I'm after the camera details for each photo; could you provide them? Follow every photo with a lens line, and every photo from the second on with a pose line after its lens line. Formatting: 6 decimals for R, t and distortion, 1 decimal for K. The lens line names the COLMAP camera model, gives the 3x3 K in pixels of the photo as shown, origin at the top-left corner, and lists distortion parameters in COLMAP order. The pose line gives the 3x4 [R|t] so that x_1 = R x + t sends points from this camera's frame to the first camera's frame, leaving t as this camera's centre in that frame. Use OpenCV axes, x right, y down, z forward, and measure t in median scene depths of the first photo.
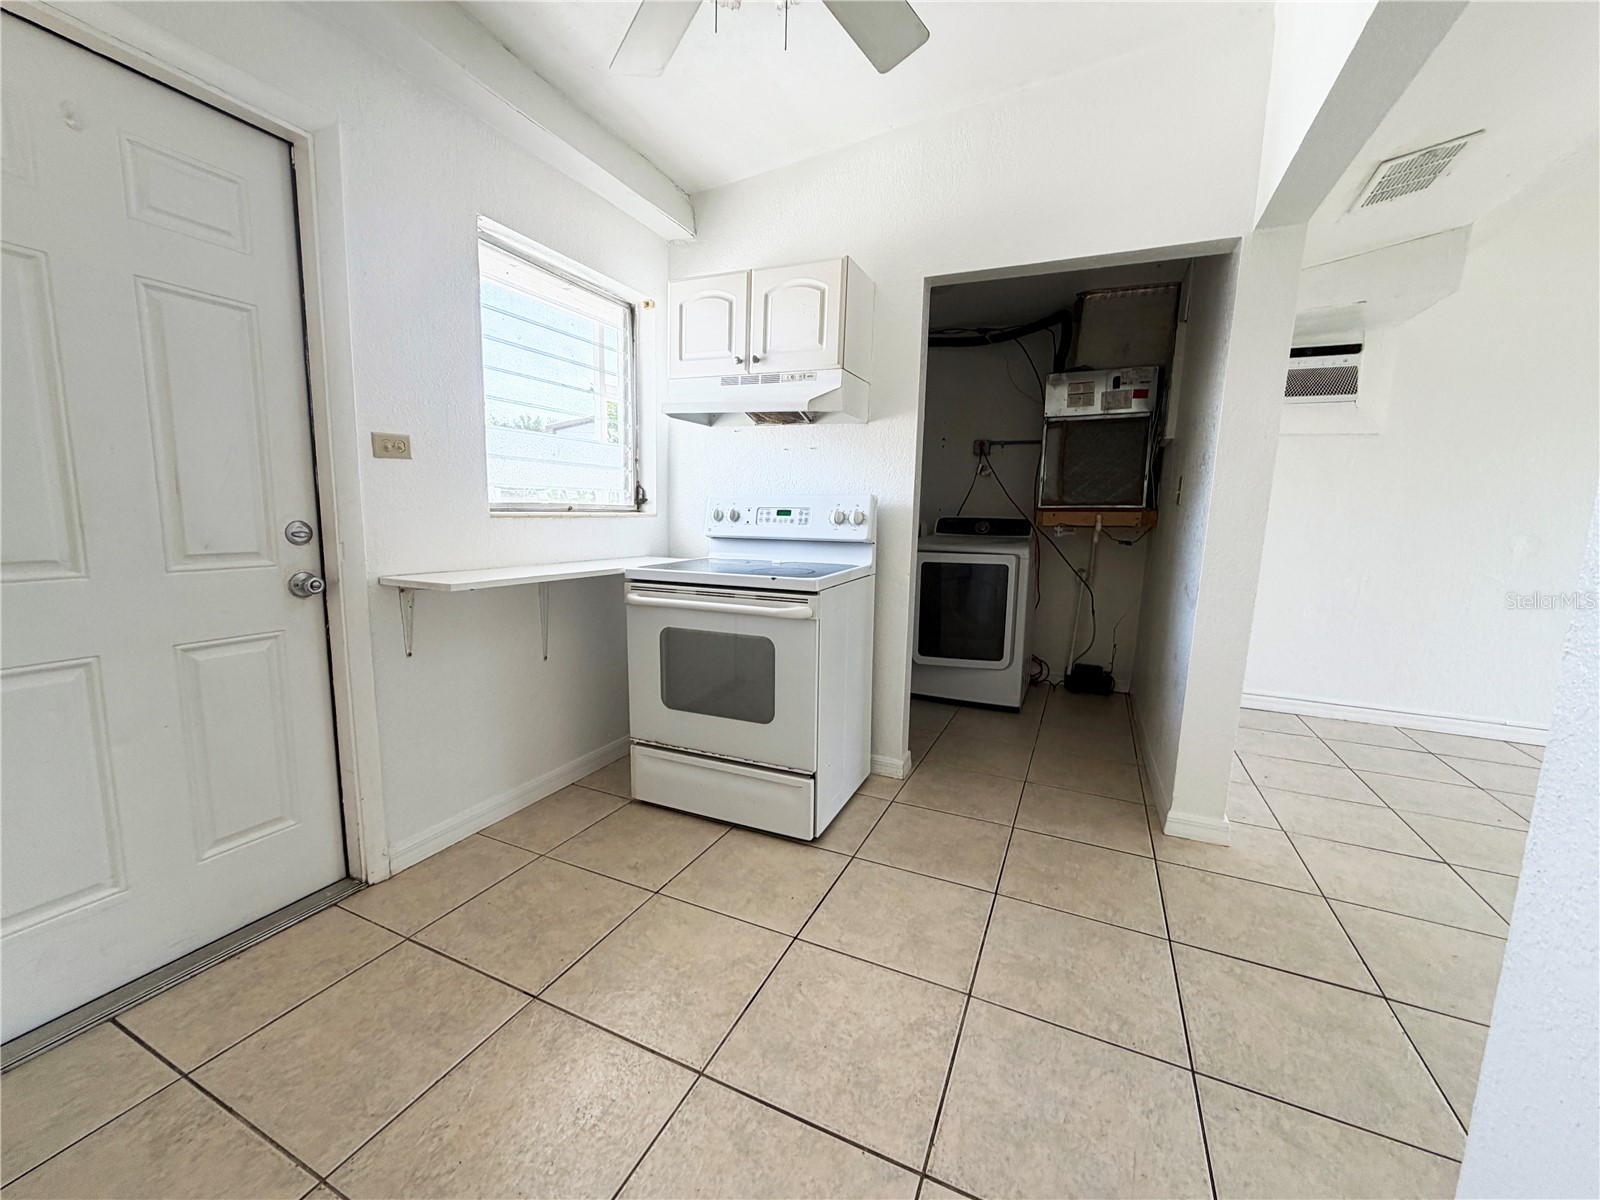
lens RADIAL K [[640.9, 0, 794.5], [0, 640.9, 597.5], [0, 0, 1]] dist [0.007369, -0.000922]
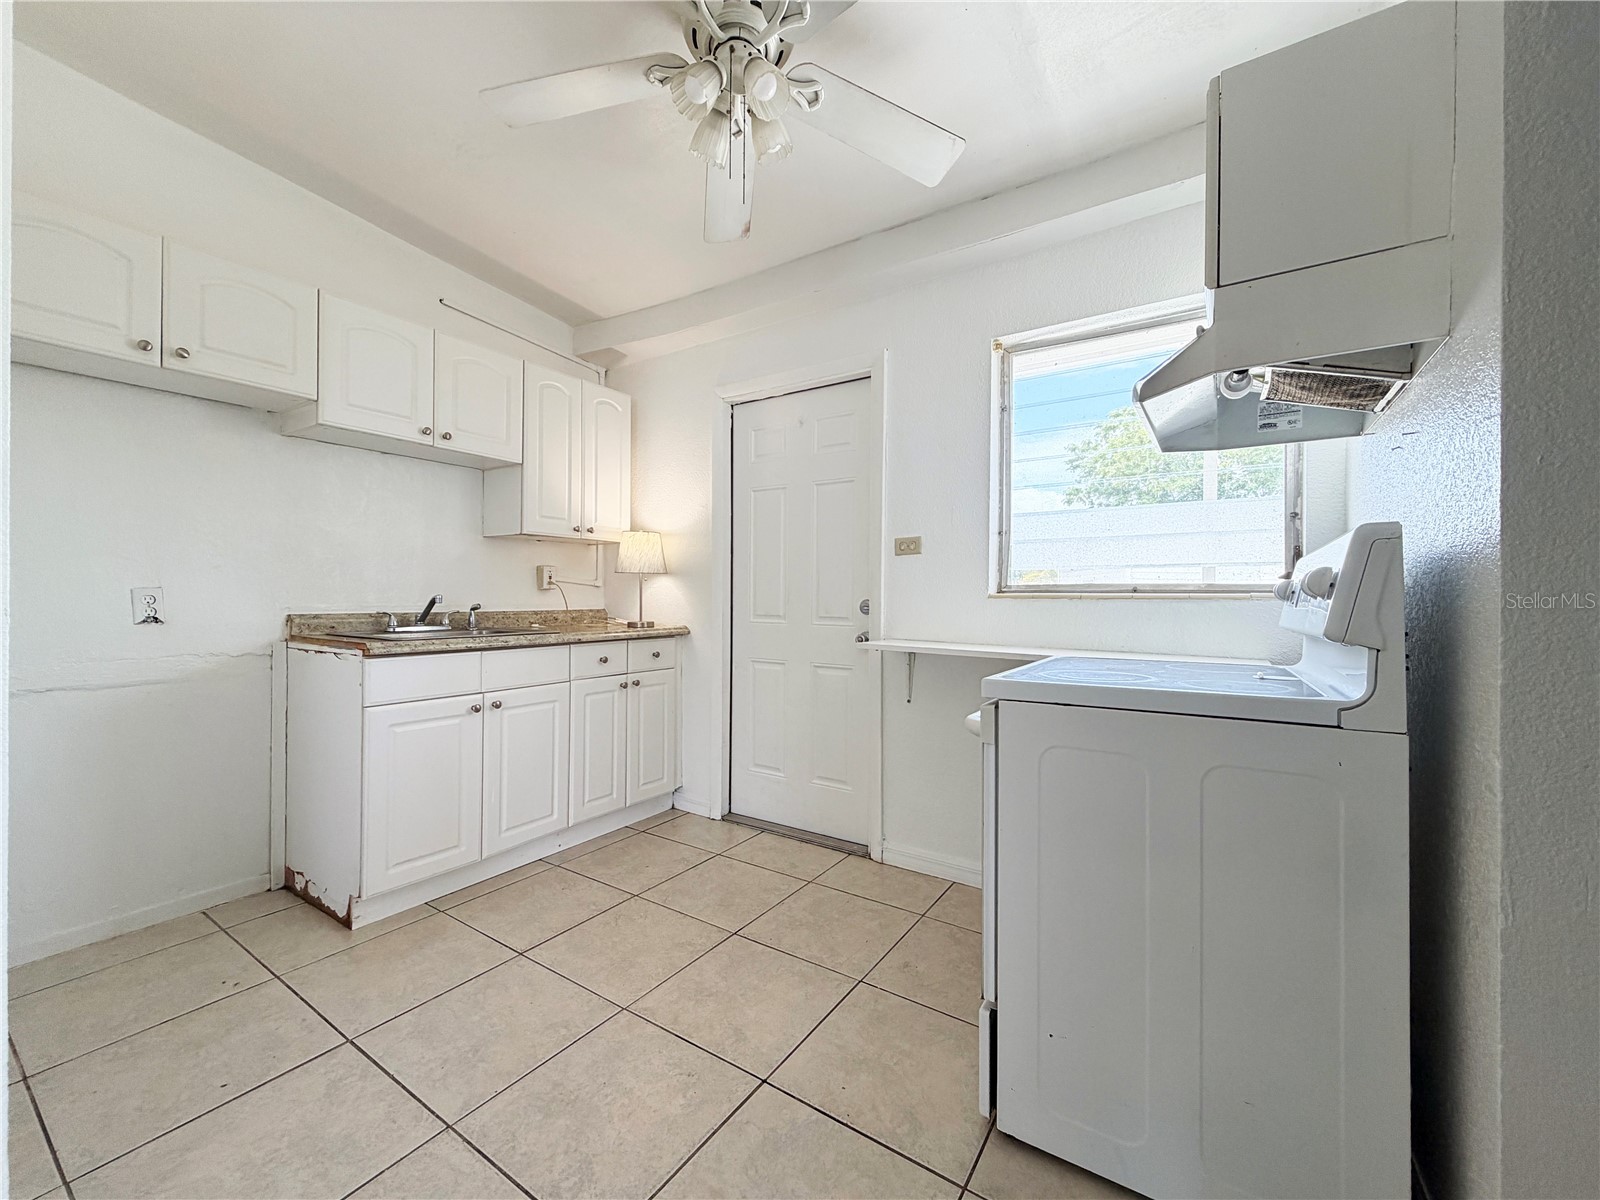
lens RADIAL K [[640.9, 0, 794.5], [0, 640.9, 597.5], [0, 0, 1]] dist [0.007369, -0.000922]
pose [[-0.154791, -0.026230, -0.987599, 0.831763], [-0.148872, 0.988852, -0.002930, -0.092530], [0.976666, 0.146572, -0.156970, 1.072050]]
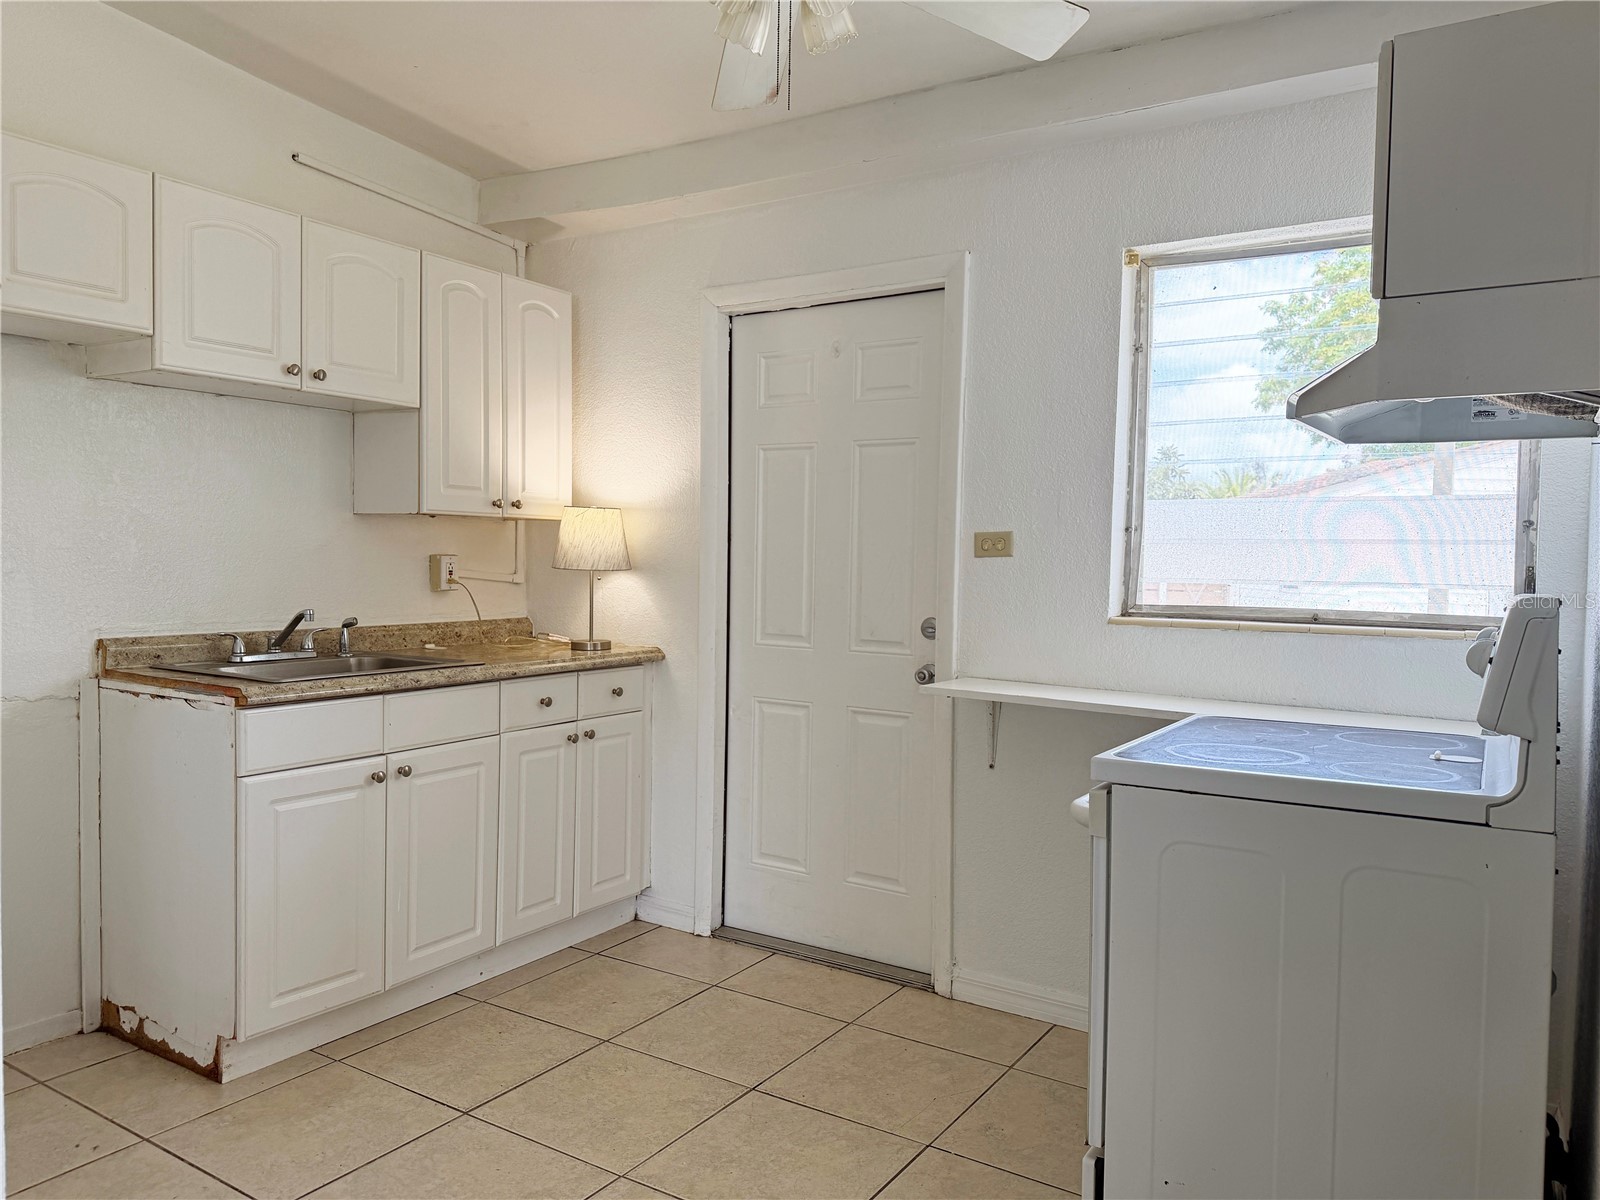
lens RADIAL K [[1128.3, 0, 800.0], [0, 1128.3, 600.0], [0, 0, 1]] dist [0.106108, -0.144868]
pose [[-0.136135, 0.009070, -0.990649, 1.173019], [-0.158590, 0.986863, 0.030828, -0.172061], [0.977914, 0.161304, -0.132908, 1.029596]]
